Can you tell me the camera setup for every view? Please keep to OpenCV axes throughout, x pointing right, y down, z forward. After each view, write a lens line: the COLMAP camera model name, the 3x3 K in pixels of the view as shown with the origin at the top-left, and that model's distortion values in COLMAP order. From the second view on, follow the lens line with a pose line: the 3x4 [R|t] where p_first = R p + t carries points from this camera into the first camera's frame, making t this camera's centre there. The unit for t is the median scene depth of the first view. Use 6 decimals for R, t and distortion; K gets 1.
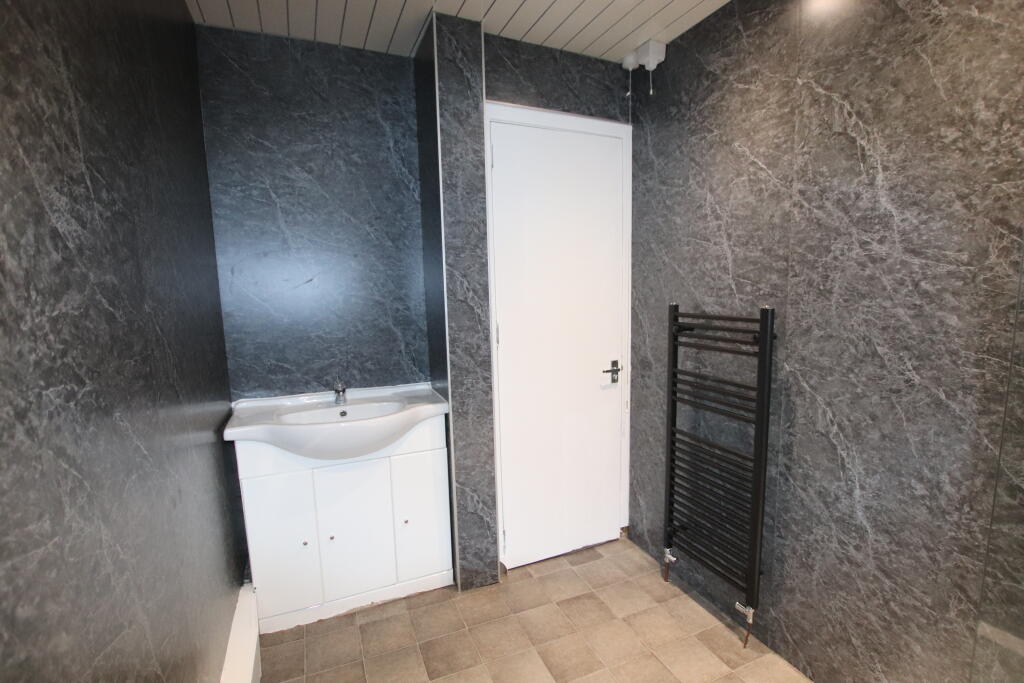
lens RADIAL K [[476.7, 0, 513.9], [0, 476.7, 342.0], [0, 0, 1]] dist [-0.024370, 0.002930]
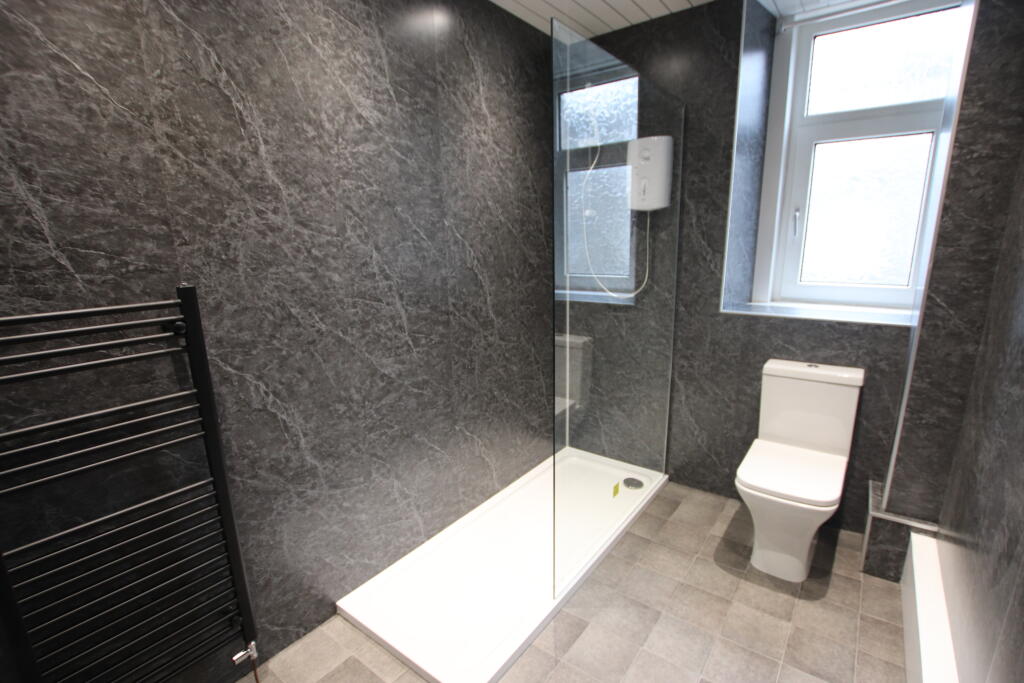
lens RADIAL K [[476.7, 0, 515.2], [0, 476.7, 349.4], [0, 0, 1]] dist [-0.024370, 0.002930]
pose [[-0.487794, -0.161135, 0.857958, -0.452324], [0.134947, 0.957083, 0.256477, -0.111845], [-0.862465, 0.240887, -0.445115, 1.045932]]
